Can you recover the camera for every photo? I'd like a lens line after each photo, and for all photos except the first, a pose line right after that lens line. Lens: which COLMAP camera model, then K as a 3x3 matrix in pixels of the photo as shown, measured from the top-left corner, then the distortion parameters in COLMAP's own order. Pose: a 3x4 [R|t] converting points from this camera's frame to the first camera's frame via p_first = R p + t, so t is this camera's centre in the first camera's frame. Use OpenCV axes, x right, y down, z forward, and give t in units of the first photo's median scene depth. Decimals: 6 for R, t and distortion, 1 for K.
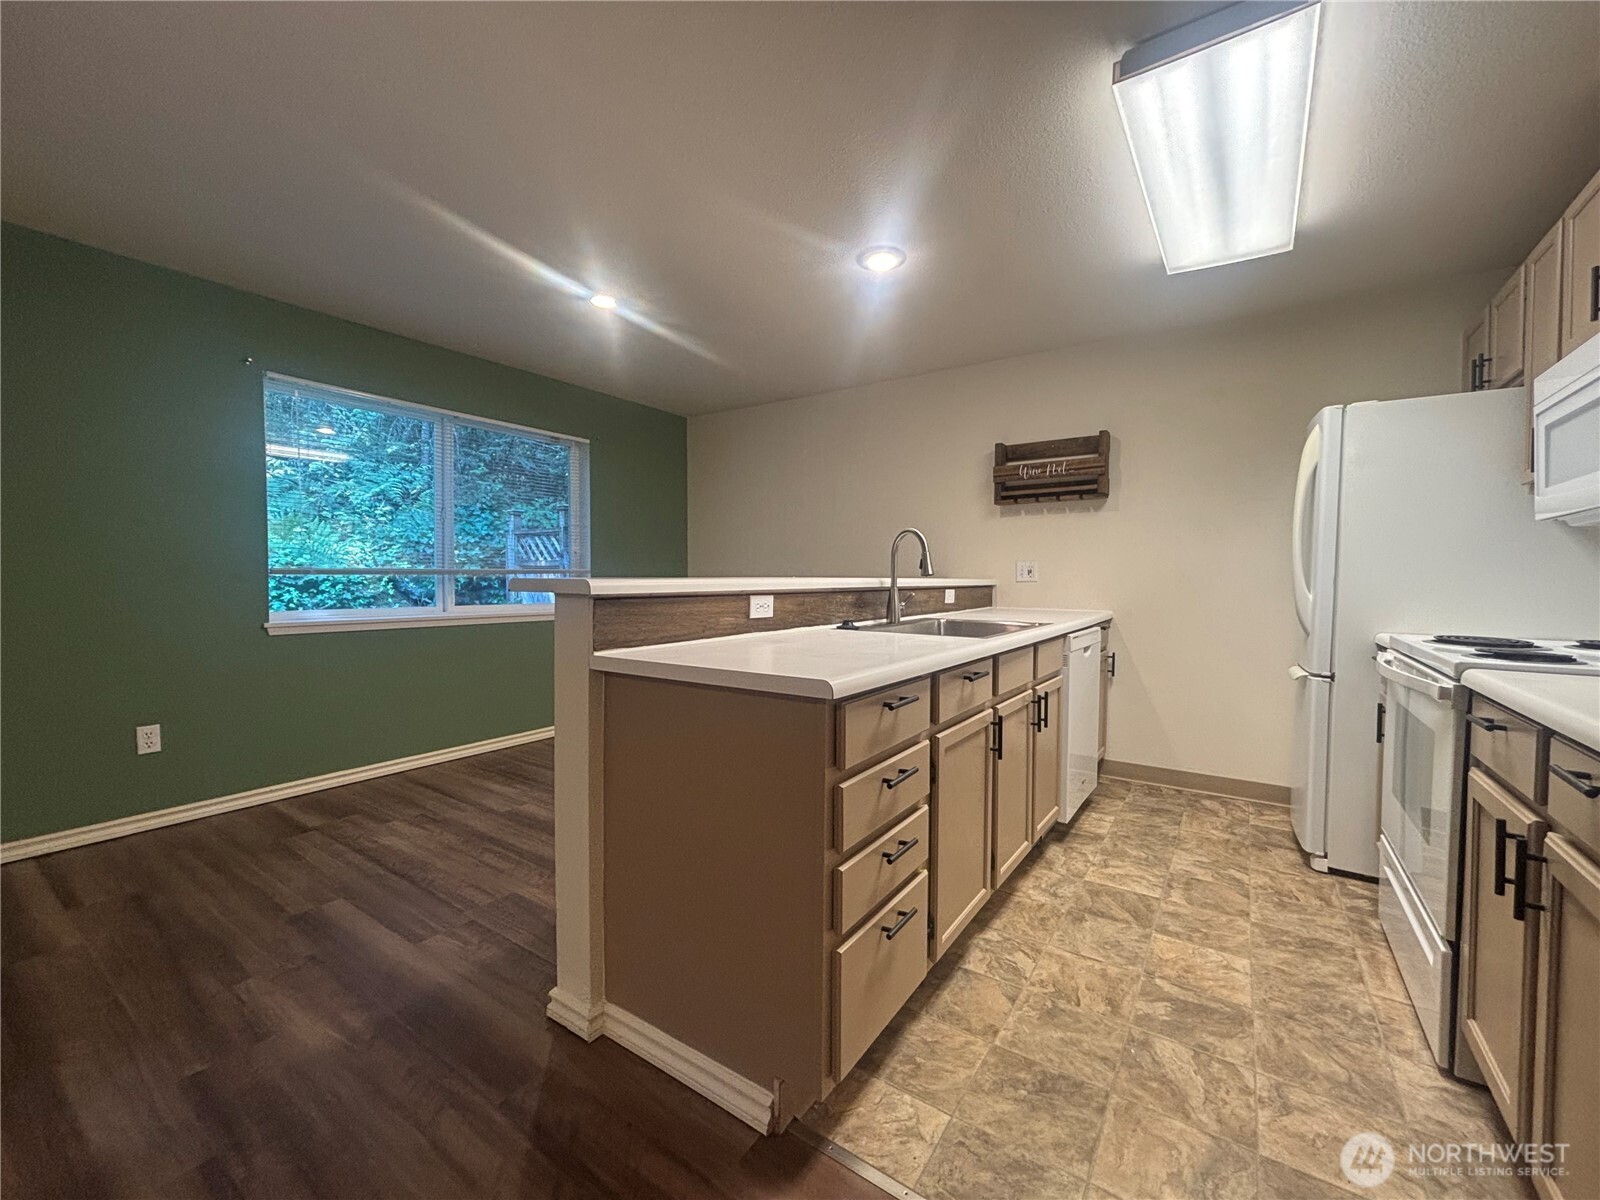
lens RADIAL K [[647.8, 0, 799.7], [0, 647.8, 590.8], [0, 0, 1]] dist [0.002026, 0.002614]
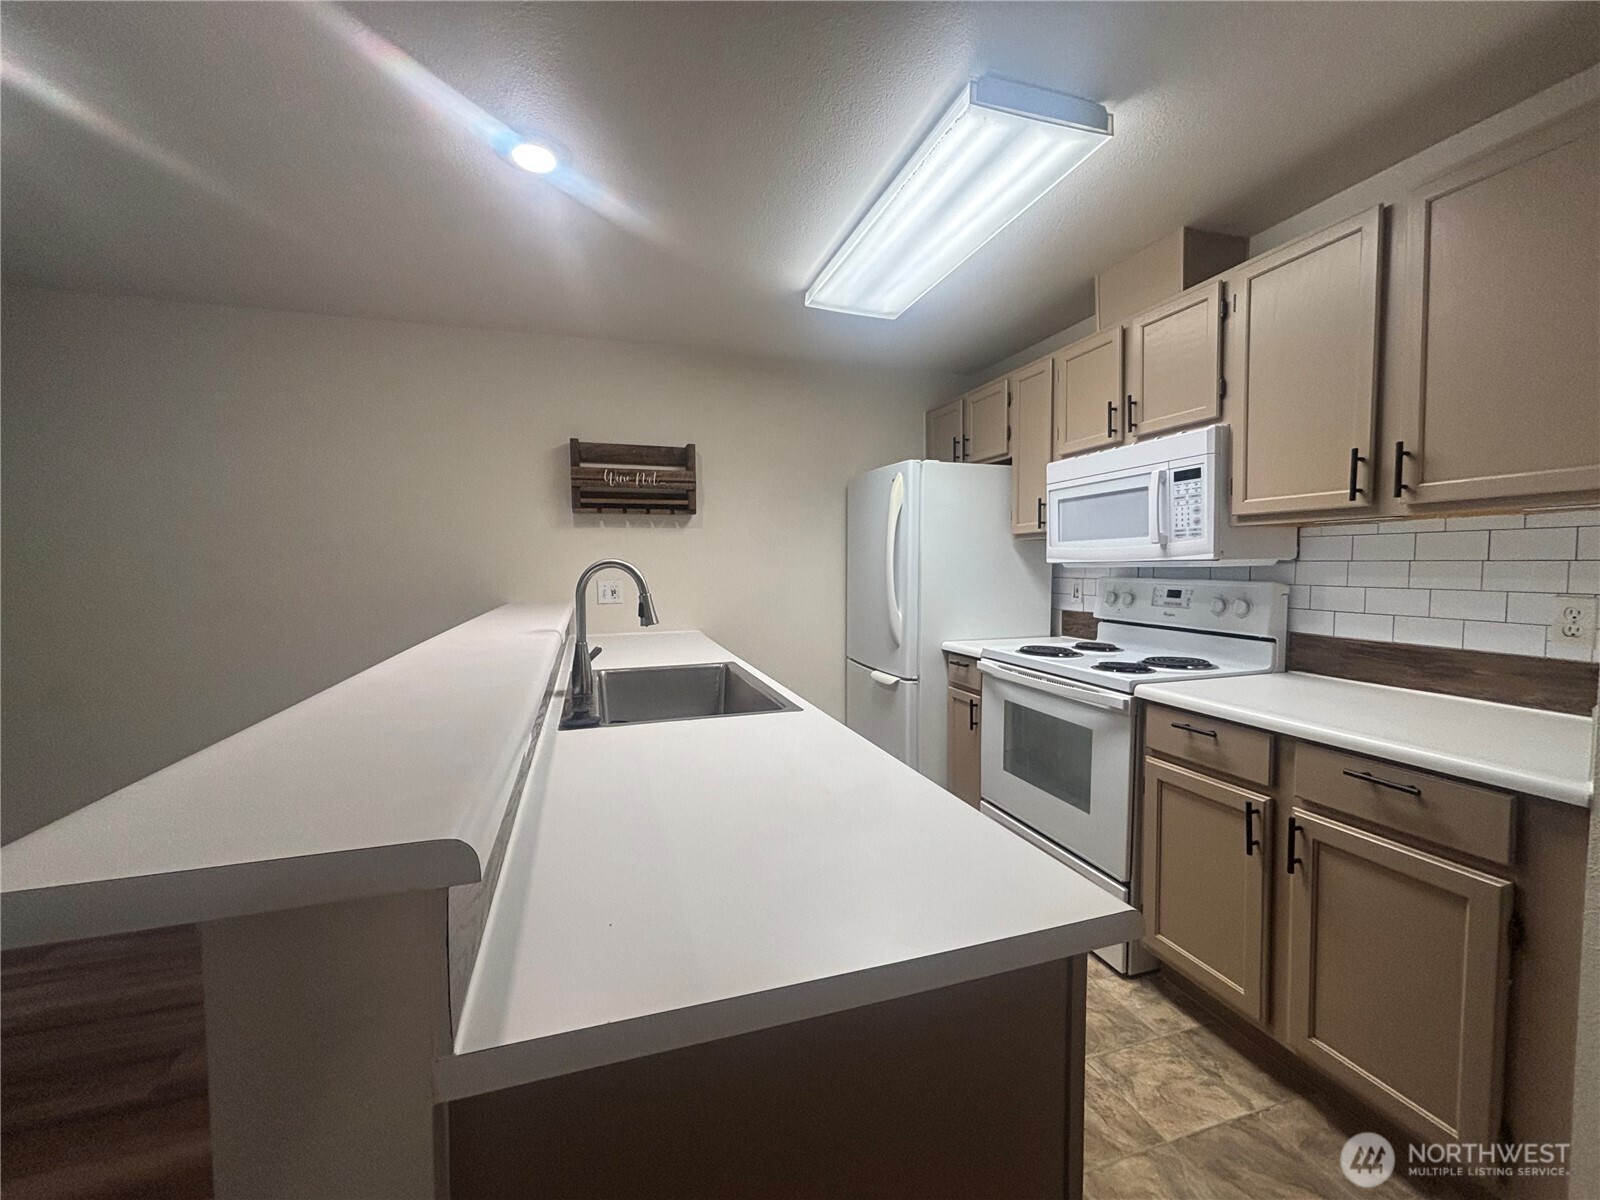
lens RADIAL K [[647.8, 0, 794.3], [0, 647.8, 592.9], [0, 0, 1]] dist [0.002026, 0.002614]
pose [[0.612875, -0.046576, 0.788806, -0.200029], [0.027669, 0.998914, 0.037484, -0.058925], [-0.789695, -0.001148, 0.613499, 0.292464]]
